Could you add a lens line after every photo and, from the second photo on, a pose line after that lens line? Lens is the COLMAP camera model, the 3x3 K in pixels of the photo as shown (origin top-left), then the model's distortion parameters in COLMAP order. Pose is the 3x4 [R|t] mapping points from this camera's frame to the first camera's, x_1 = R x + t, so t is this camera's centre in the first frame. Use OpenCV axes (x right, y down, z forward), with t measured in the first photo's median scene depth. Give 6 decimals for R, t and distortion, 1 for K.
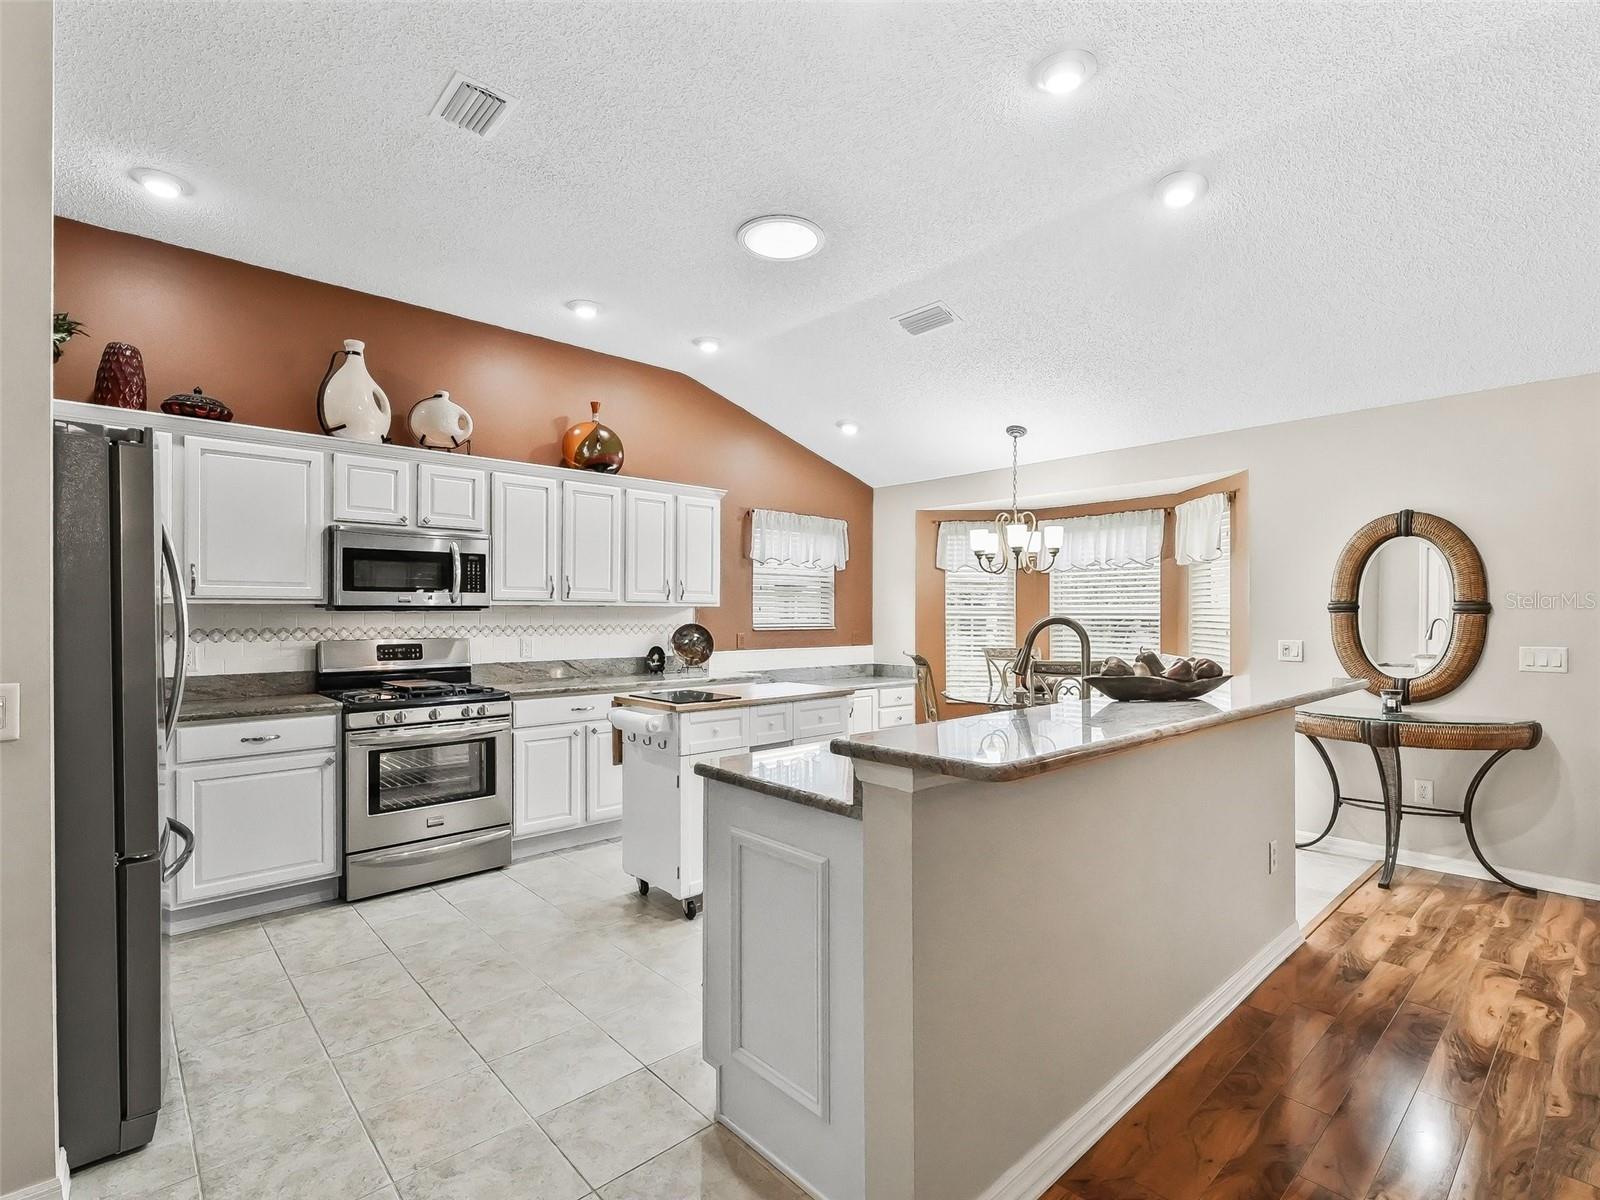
lens RADIAL K [[761.9, 0, 799.9], [0, 761.9, 612.7], [0, 0, 1]] dist [0.000809, -0.000374]
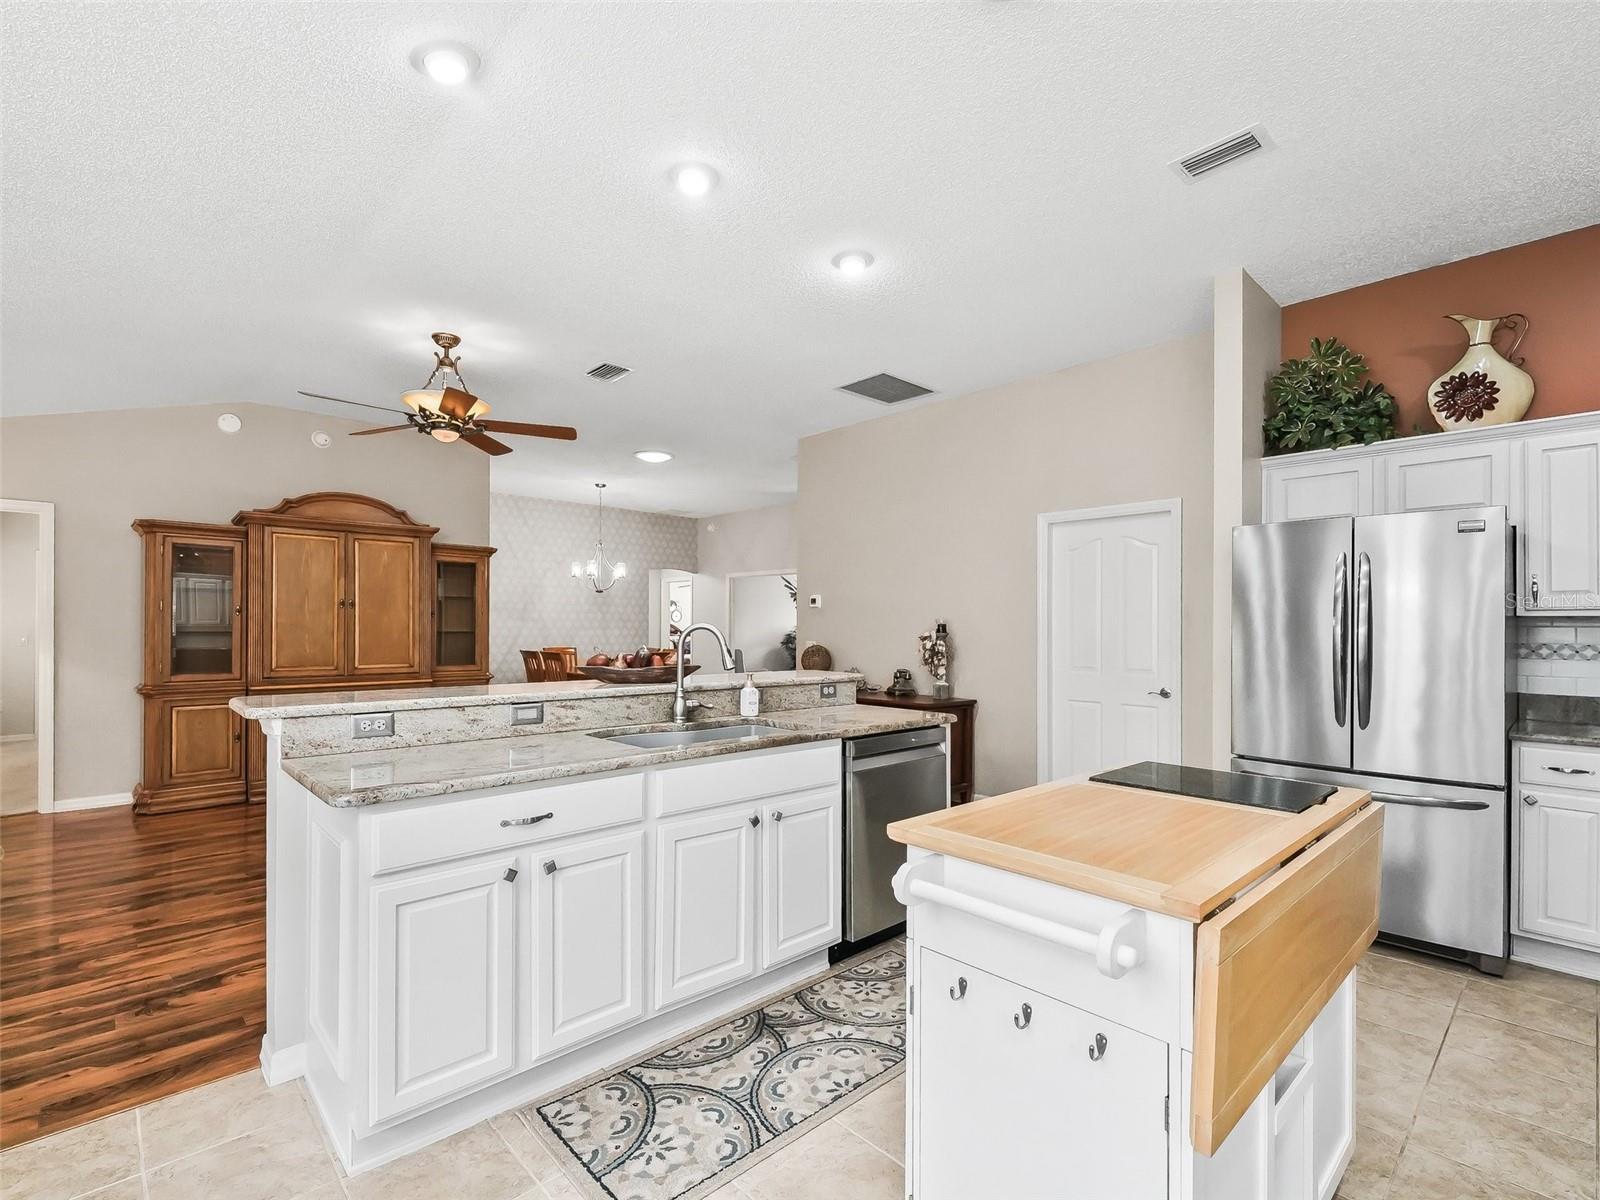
lens RADIAL K [[742.8, 0, 797.3], [0, 742.8, 627.7], [0, 0, 1]] dist [-0.001154, 0.000059]
pose [[-0.999746, -0.007197, -0.021379, 0.116079], [-0.007194, 0.999974, -0.000232, 0.005977], [0.021381, -0.000078, -0.999771, 1.265660]]
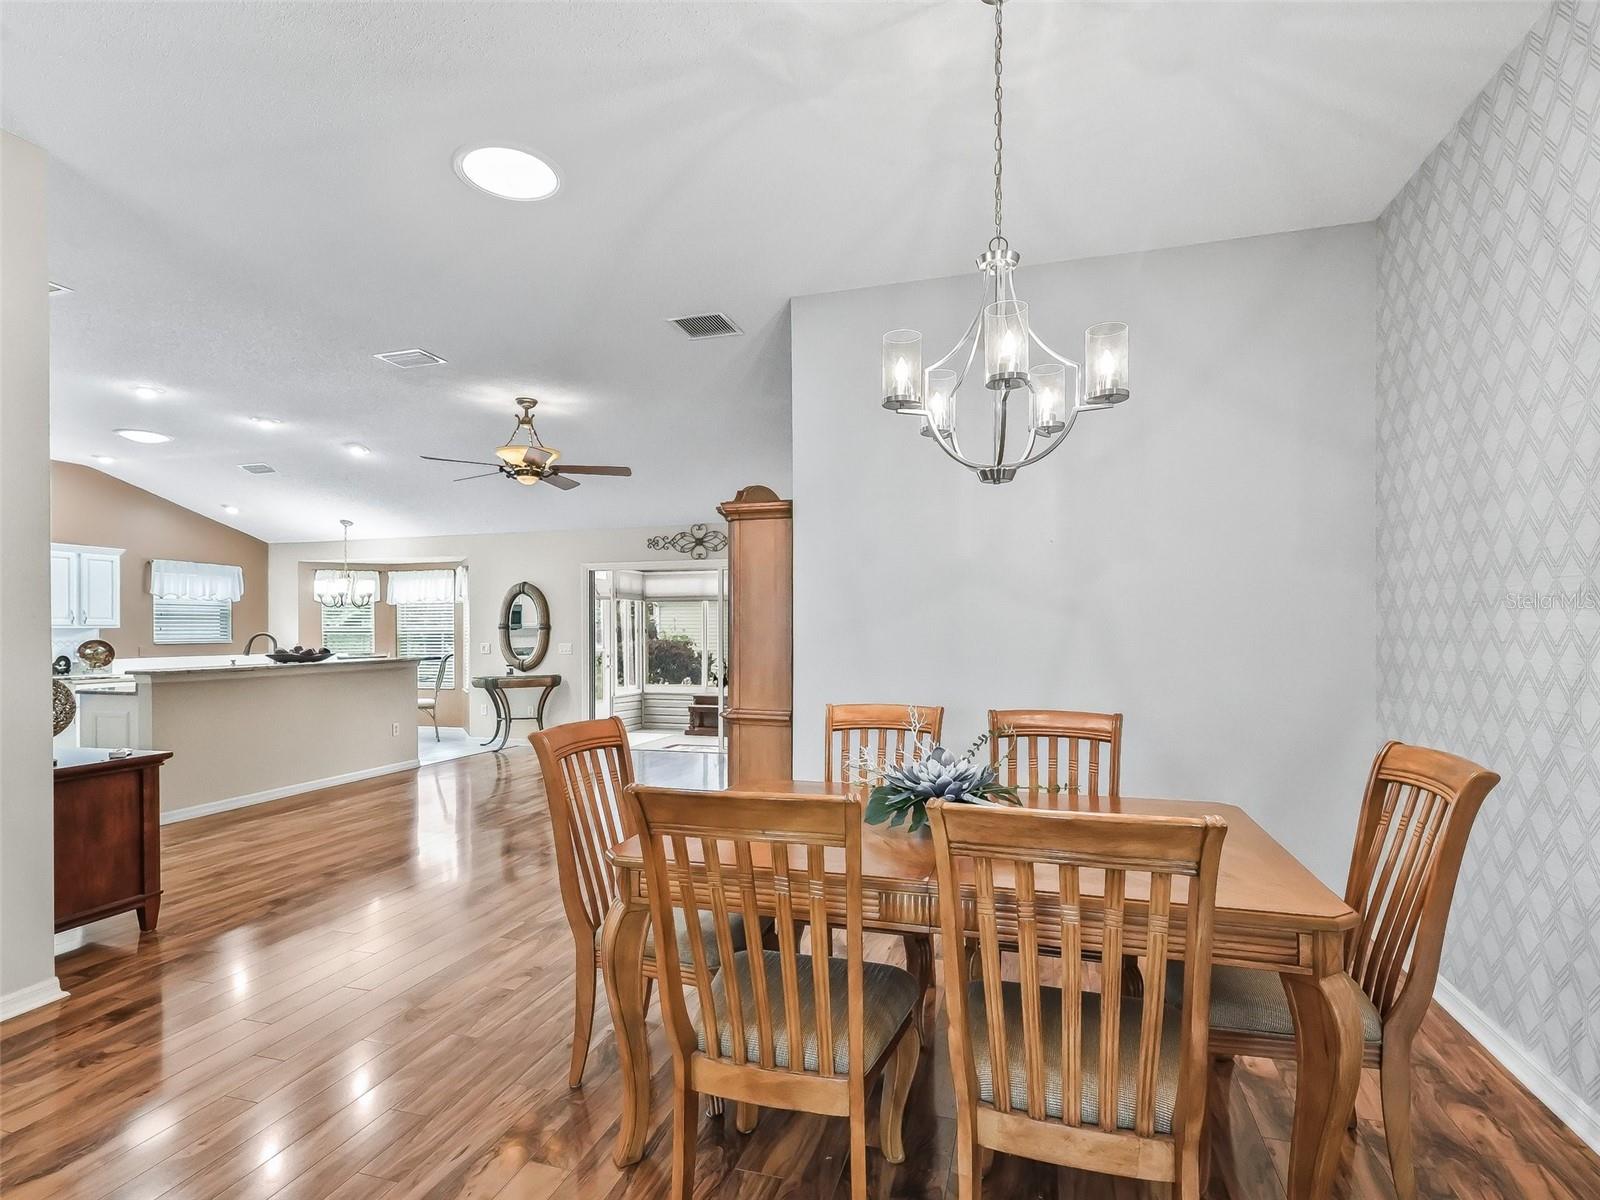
lens RADIAL K [[802.7, 0, 796.8], [0, 802.7, 607.8], [0, 0, 1]] dist [0.030854, -0.029395]
pose [[0.856867, 0.007137, 0.515488, 0.268302], [0.006812, 0.999660, -0.025164, 0.001972], [-0.515492, 0.025073, 0.856527, -1.290780]]
